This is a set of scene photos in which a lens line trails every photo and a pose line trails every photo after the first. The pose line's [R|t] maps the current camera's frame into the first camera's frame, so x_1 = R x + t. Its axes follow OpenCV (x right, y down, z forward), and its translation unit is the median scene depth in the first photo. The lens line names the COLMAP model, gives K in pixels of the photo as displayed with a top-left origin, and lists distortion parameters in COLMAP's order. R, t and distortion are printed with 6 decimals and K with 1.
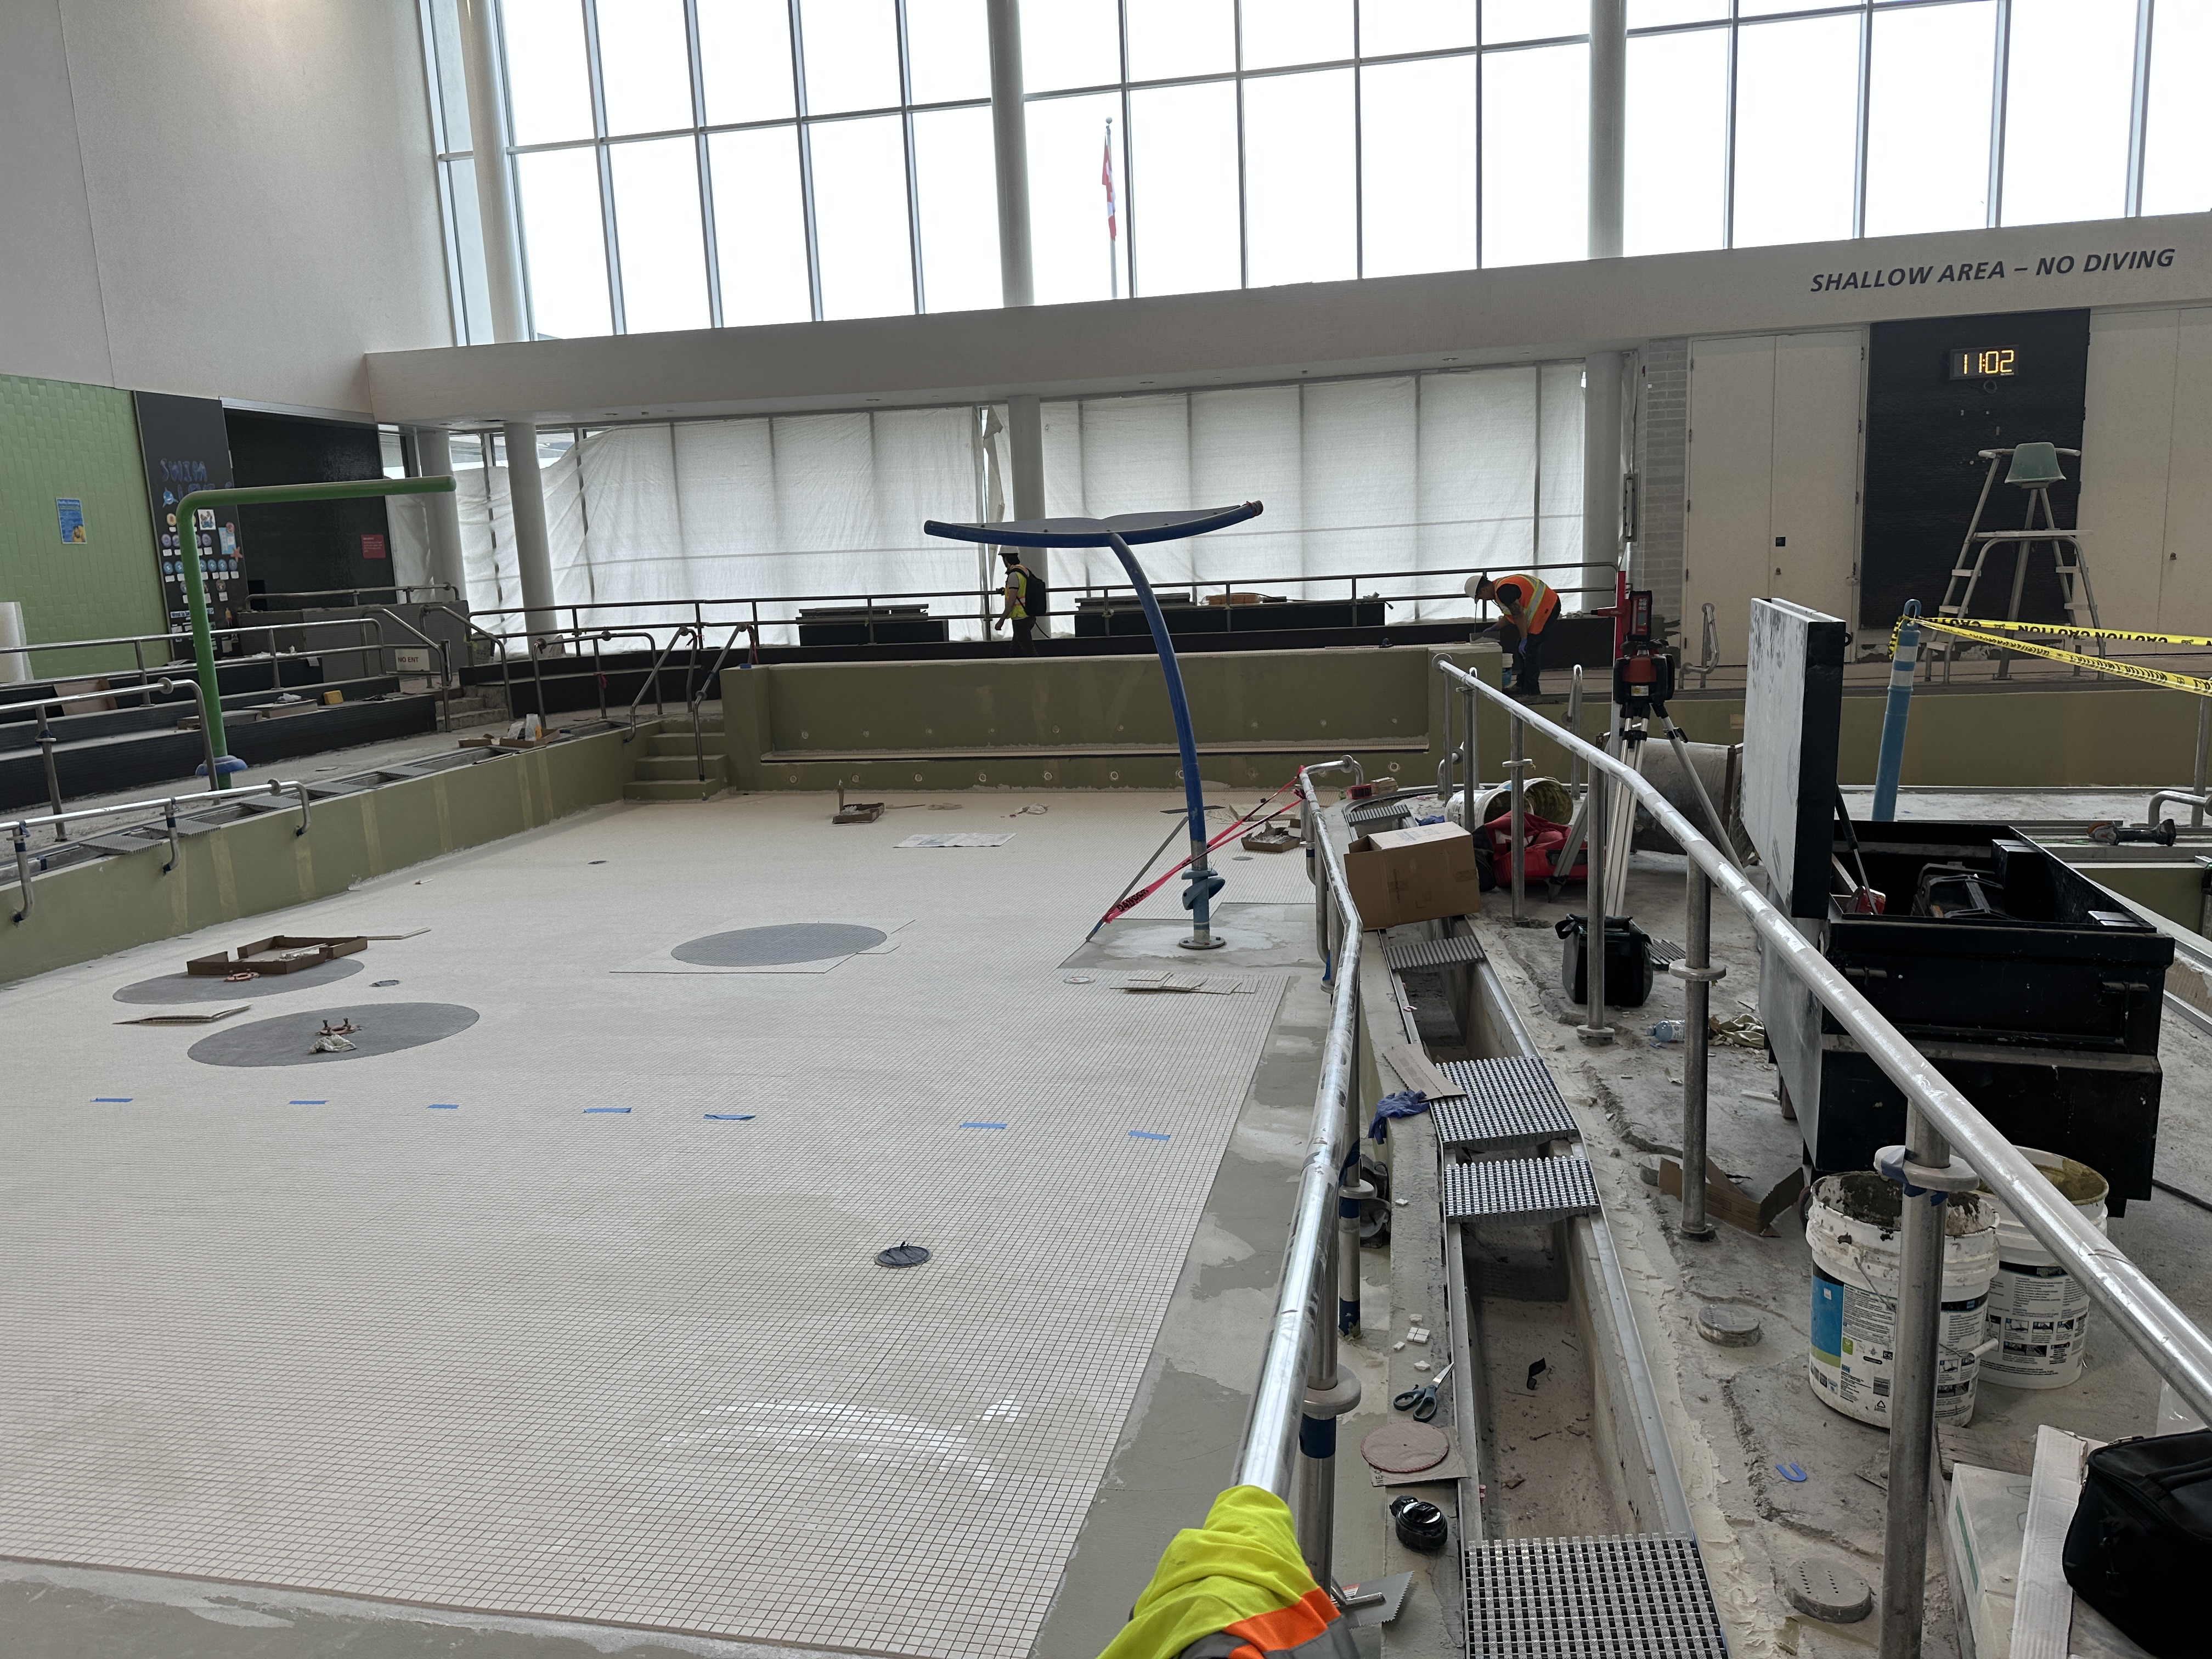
lens RADIAL K [[1547.4, 0, 1107.5], [0, 1547.4, 828.3], [0, 0, 1]] dist [0.016845, -0.037076]
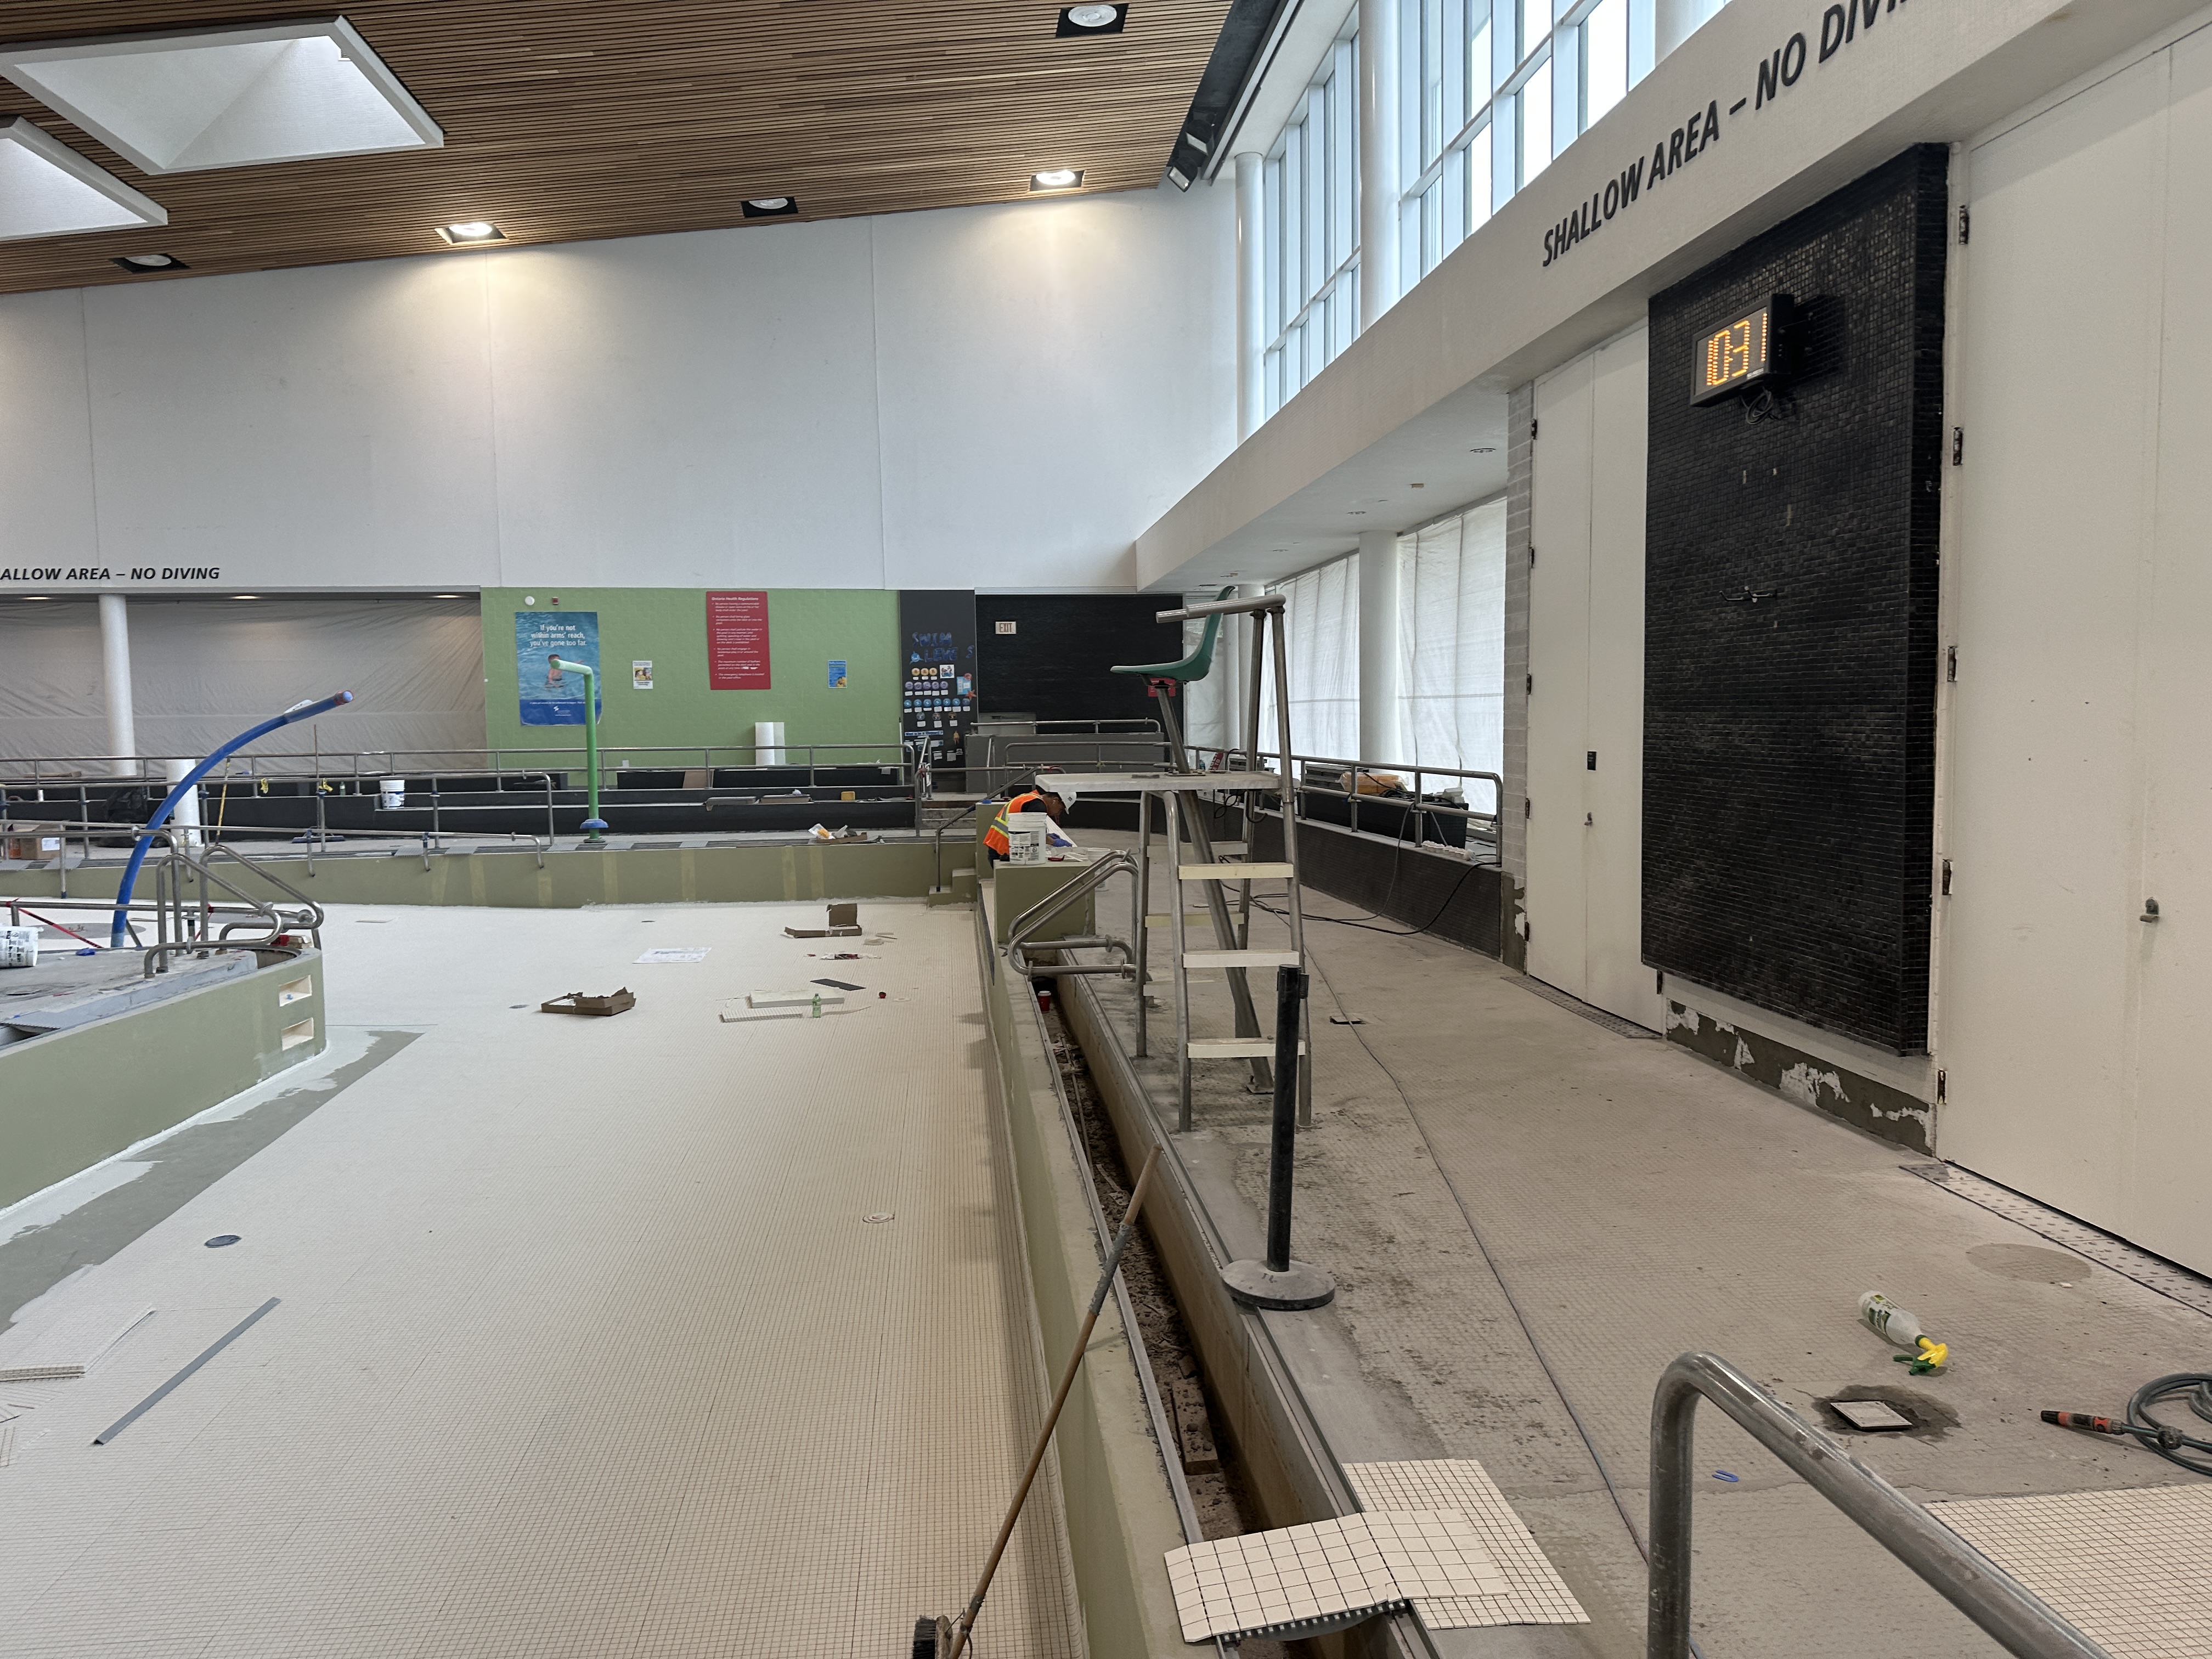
lens RADIAL K [[1547.4, 0, 1110.9], [0, 1547.4, 836.6], [0, 0, 1]] dist [0.016845, -0.037076]
pose [[0.295126, 0.115533, -0.948447, 0.903904], [-0.164763, 0.983945, 0.068588, -0.175302], [0.941145, 0.136027, 0.309424, 0.729418]]
